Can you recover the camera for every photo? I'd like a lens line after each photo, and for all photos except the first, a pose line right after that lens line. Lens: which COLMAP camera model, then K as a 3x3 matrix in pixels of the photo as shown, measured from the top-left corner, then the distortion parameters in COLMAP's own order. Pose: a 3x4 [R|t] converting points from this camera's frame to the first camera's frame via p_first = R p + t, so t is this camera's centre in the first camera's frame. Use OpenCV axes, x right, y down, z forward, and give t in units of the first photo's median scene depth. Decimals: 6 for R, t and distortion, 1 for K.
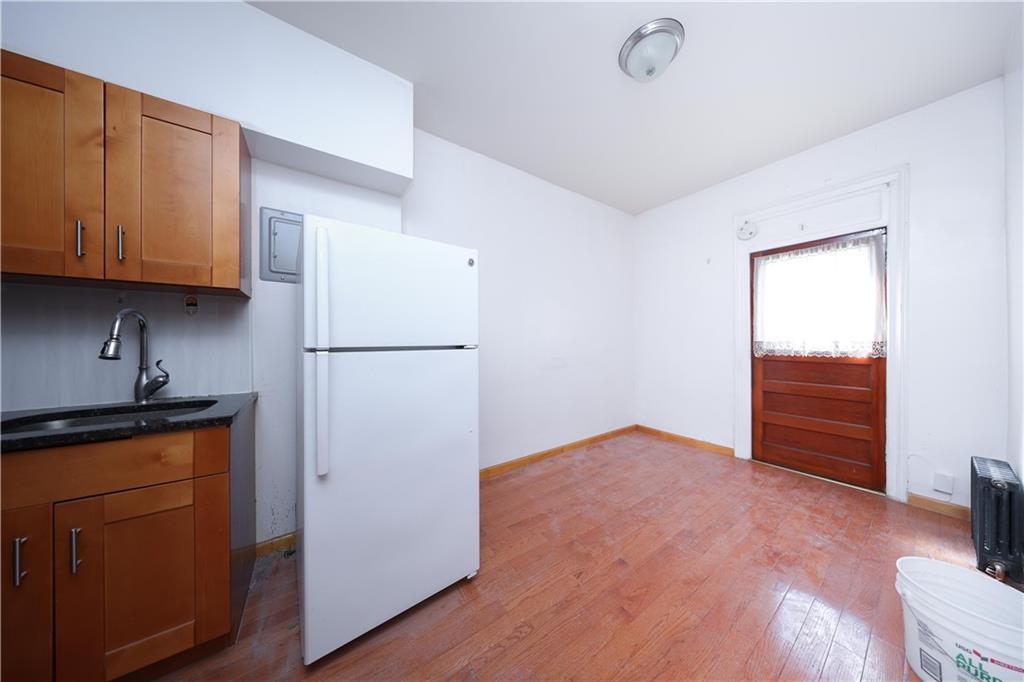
lens RADIAL K [[298.0, 0, 511.6], [0, 298.0, 340.2], [0, 0, 1]] dist [-0.001871, 0.000078]
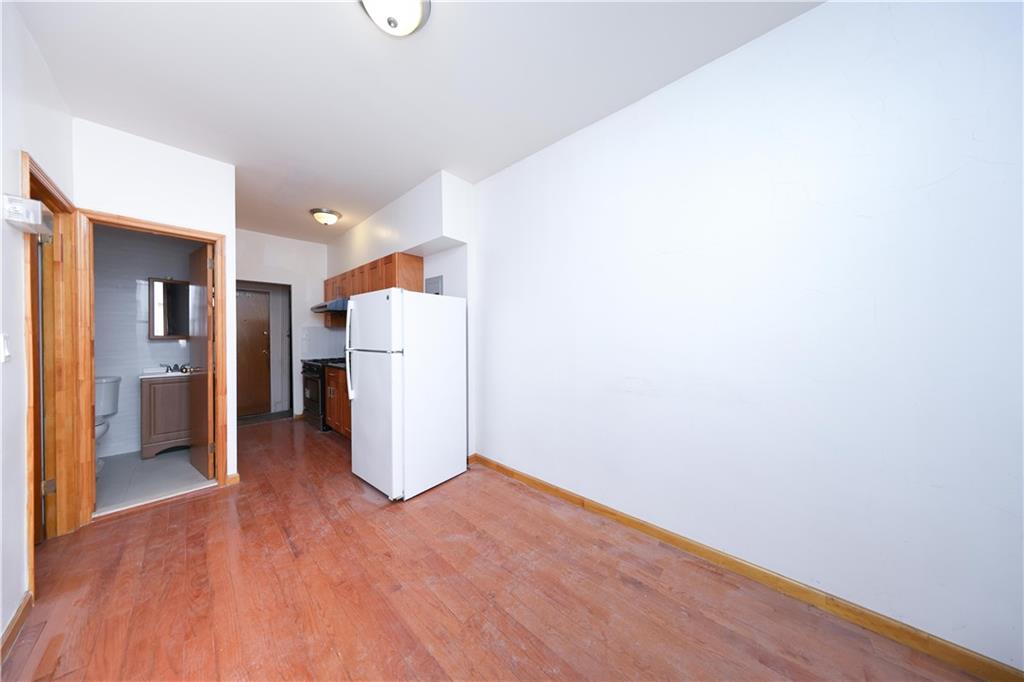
lens RADIAL K [[298.0, 0, 510.4], [0, 298.0, 338.4], [0, 0, 1]] dist [-0.001871, 0.000078]
pose [[0.211960, 0.006130, -0.977259, 1.184011], [0.001169, 0.999978, 0.006526, -0.045617], [0.977278, -0.002526, 0.211949, 1.000646]]
